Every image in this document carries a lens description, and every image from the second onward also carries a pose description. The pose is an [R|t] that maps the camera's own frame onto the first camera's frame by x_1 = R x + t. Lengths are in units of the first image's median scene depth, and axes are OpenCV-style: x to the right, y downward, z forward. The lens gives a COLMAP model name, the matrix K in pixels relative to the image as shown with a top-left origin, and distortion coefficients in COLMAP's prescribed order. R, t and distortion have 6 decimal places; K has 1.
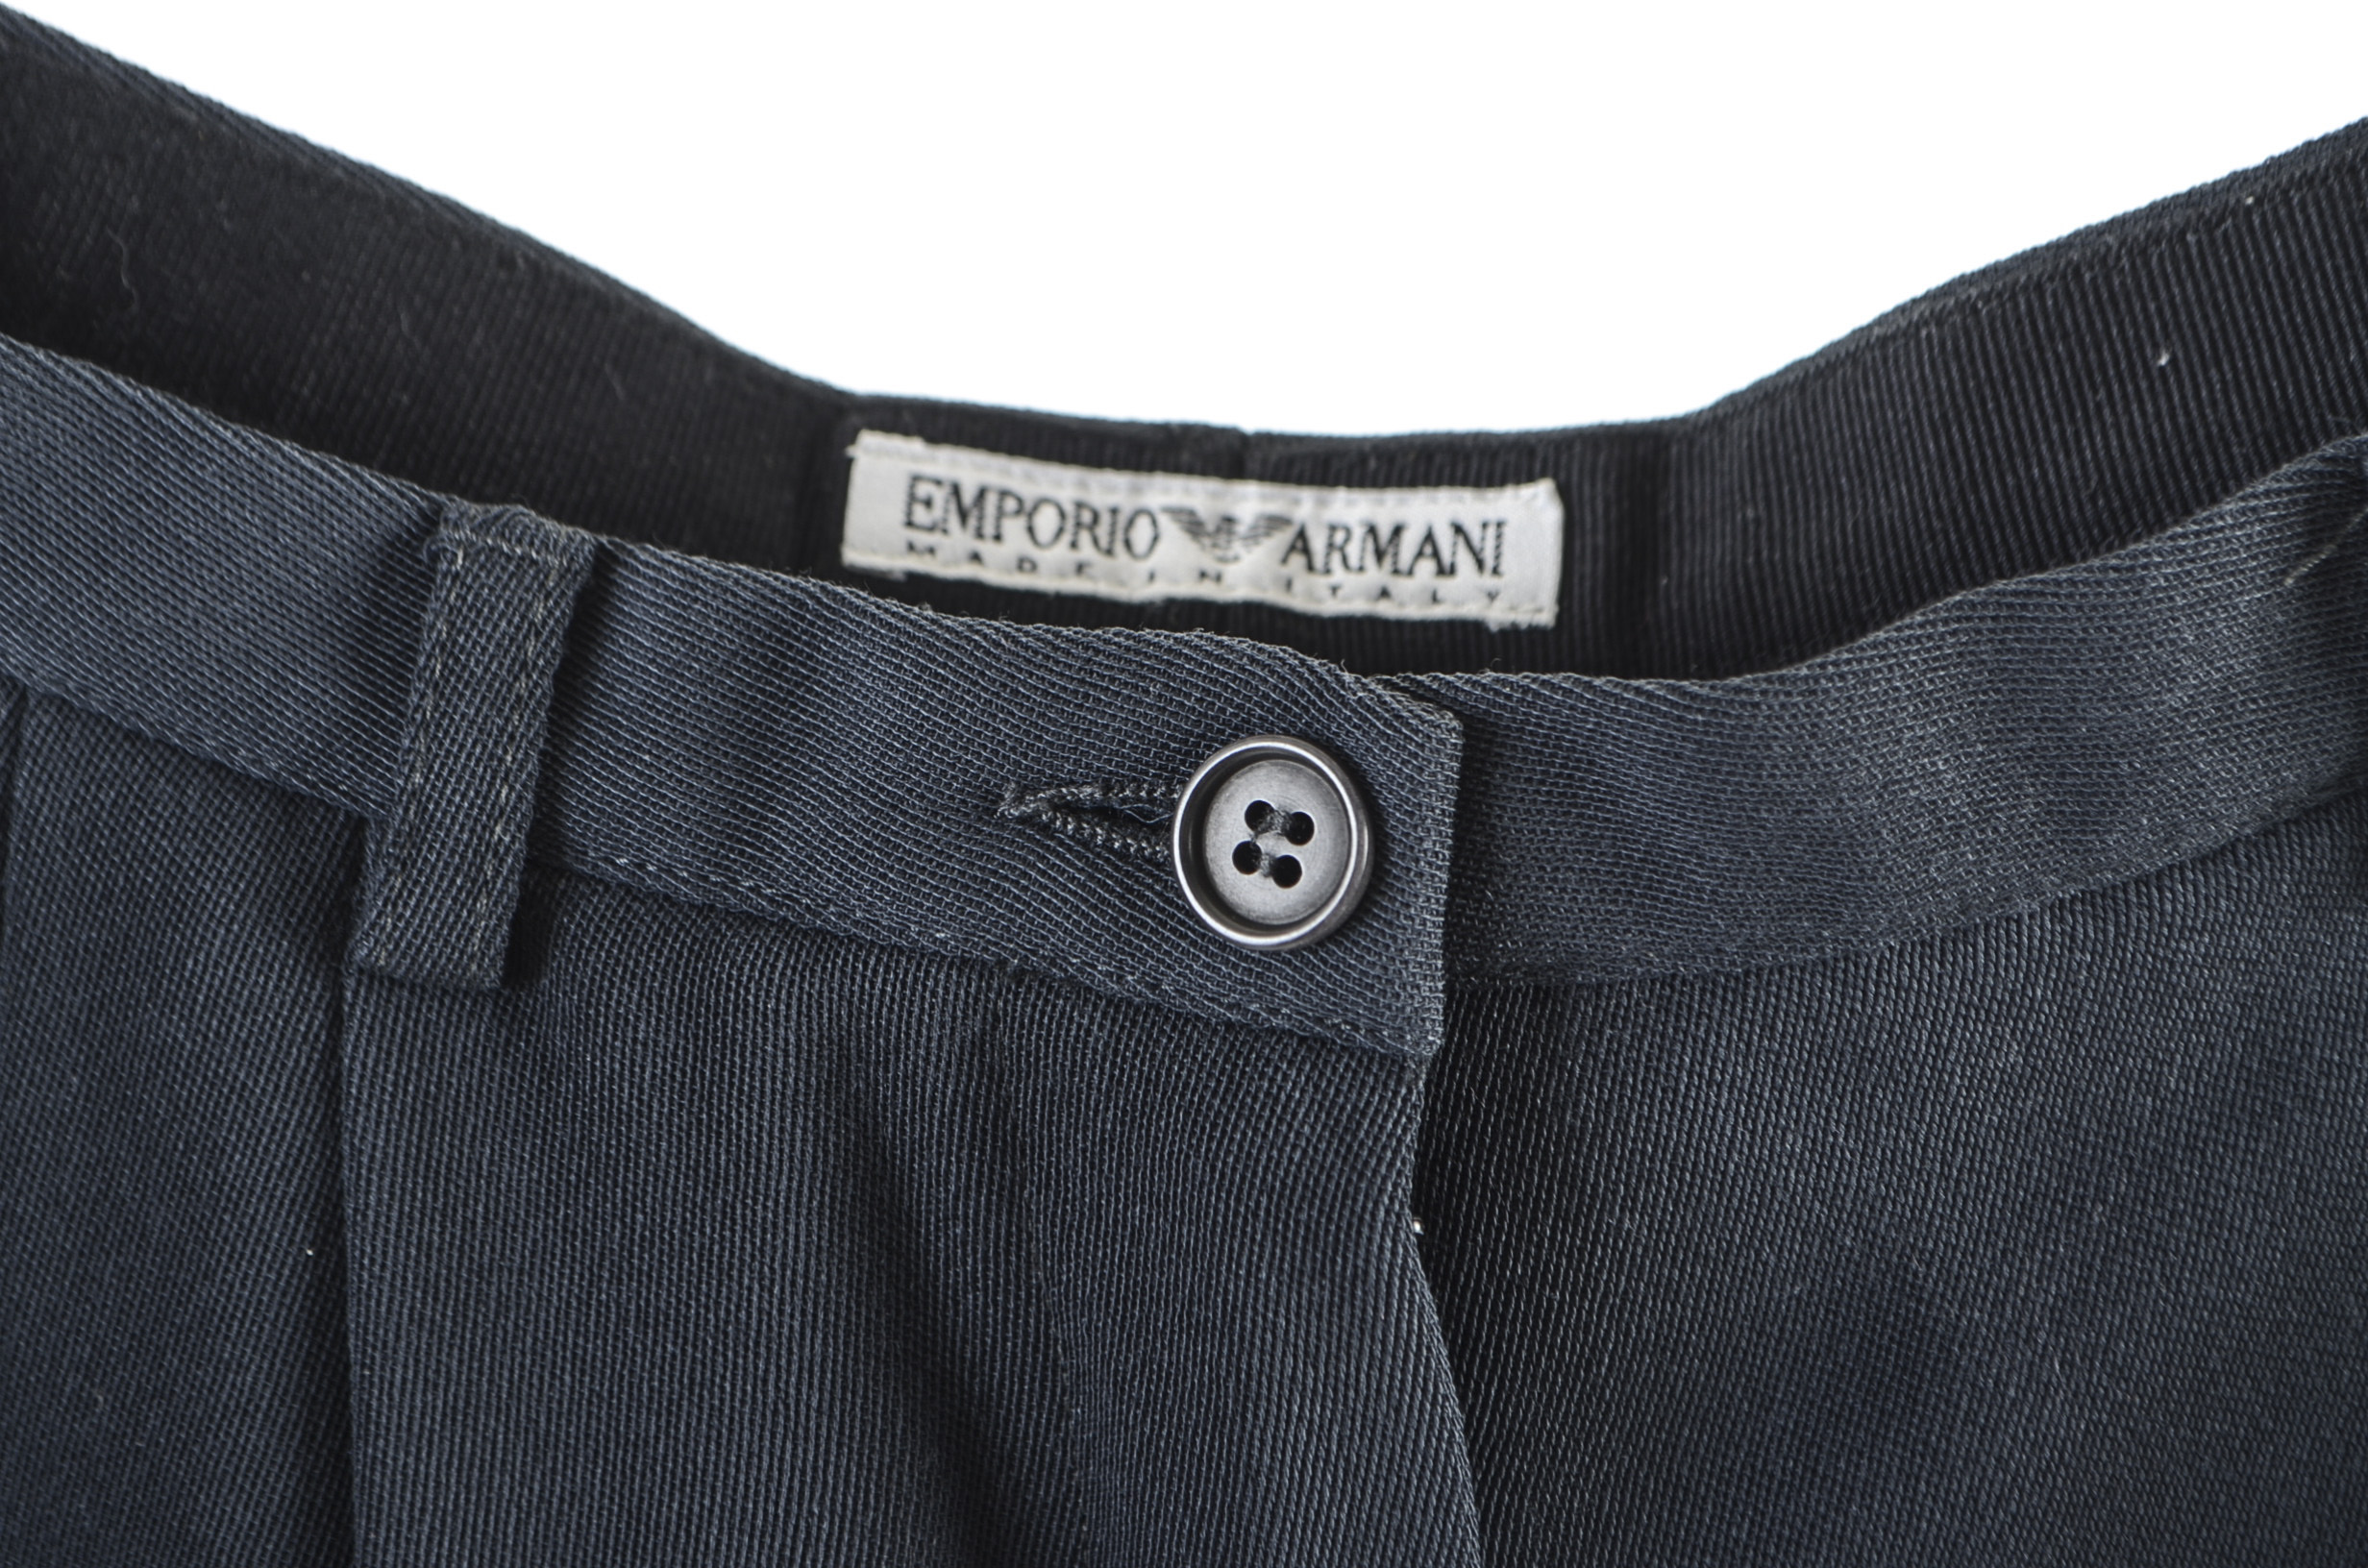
lens RADIAL K [[5566.4, 0, 1184.6], [0, 5566.4, 783.9], [0, 0, 1]] dist [-0.129299, 0.000000]
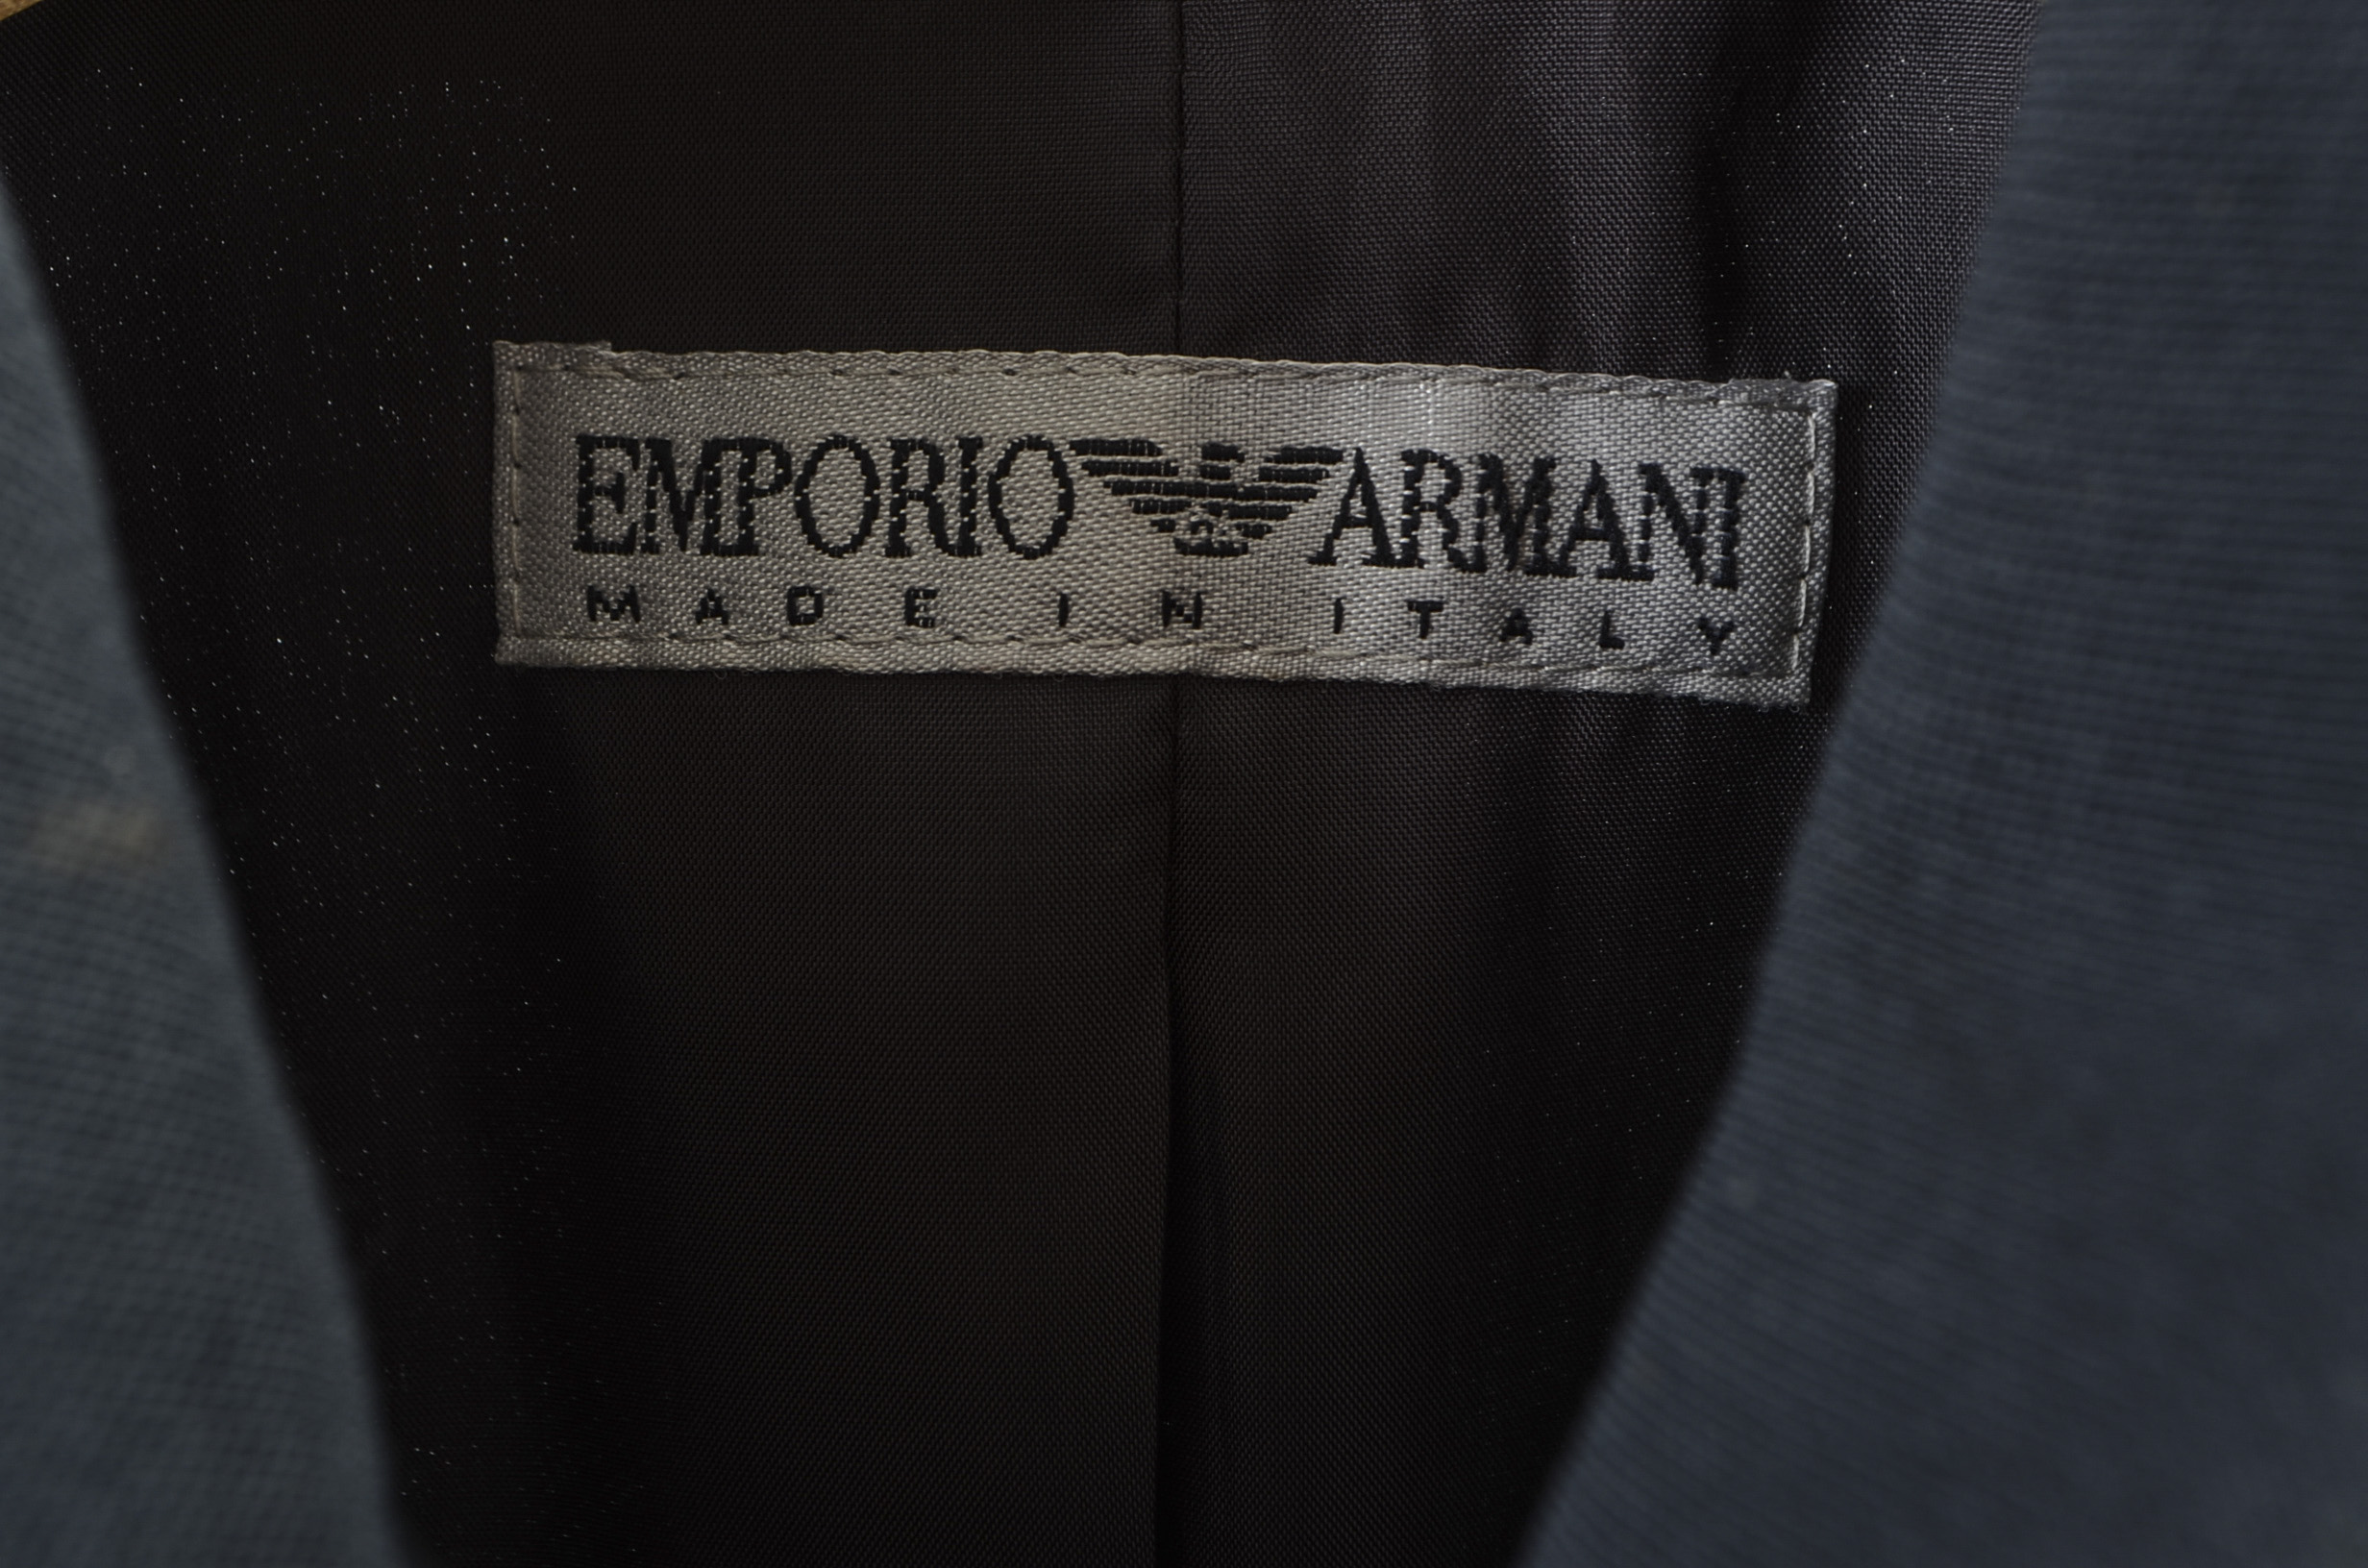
lens RADIAL K [[4234.1, 0, 1185.8], [0, 4234.1, 784.9], [0, 0, 1]] dist [-0.029894, 0.000000]
pose [[0.998660, -0.041503, 0.030917, -0.006617], [0.043709, 0.996264, -0.074479, 0.008743], [-0.027711, 0.075730, 0.996743, 0.636671]]
